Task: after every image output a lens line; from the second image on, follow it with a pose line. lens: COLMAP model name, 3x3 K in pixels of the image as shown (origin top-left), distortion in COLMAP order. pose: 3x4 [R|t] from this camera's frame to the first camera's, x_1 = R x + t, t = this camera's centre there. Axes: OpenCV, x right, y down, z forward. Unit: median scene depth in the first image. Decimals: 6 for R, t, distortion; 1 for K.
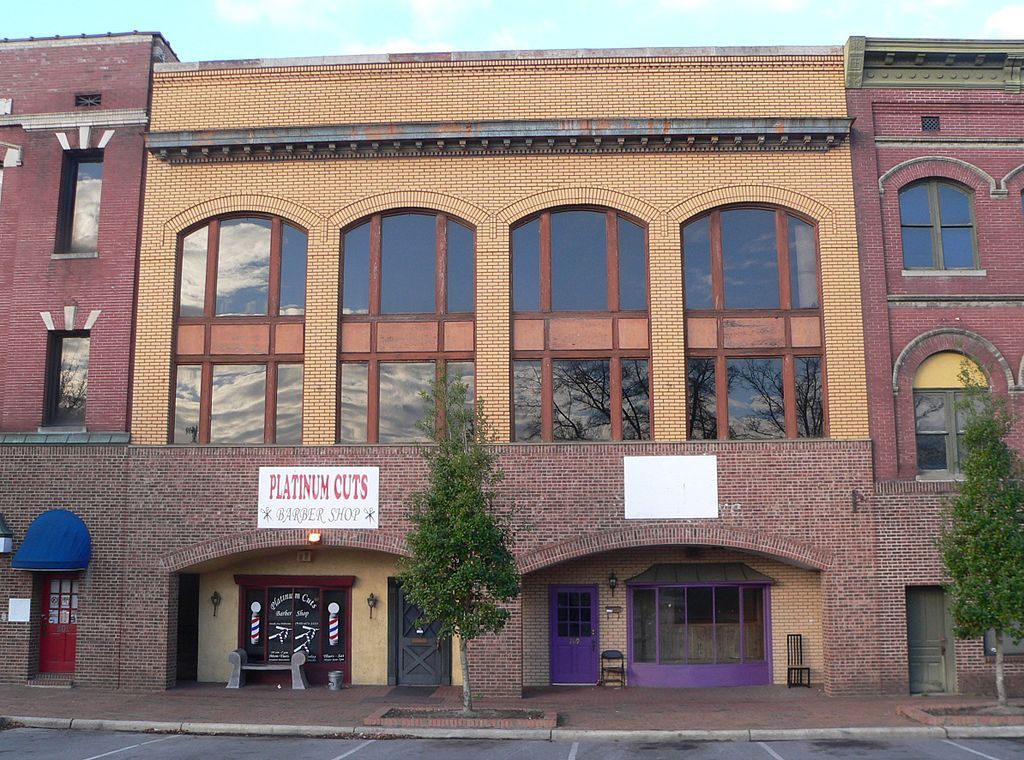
lens RADIAL K [[943.0, 0, 511.8], [0, 943.0, 462.3], [0, 0, 1]] dist [-0.061622, 0.016288]
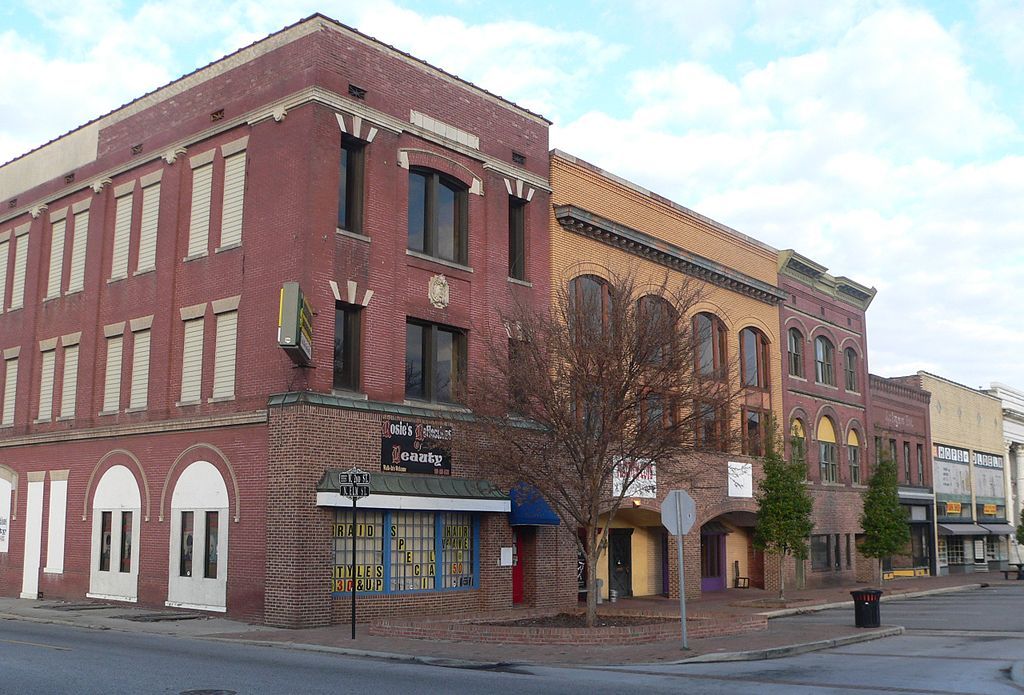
lens RADIAL K [[1060.1, 0, 512.0], [0, 1060.1, 347.5], [0, 0, 1]] dist [-0.013737, -0.004574]
pose [[0.595632, 0.135378, 0.791767, -1.623705], [-0.103230, 0.990423, -0.091687, 0.005893], [-0.796596, -0.027122, 0.603903, 0.108506]]
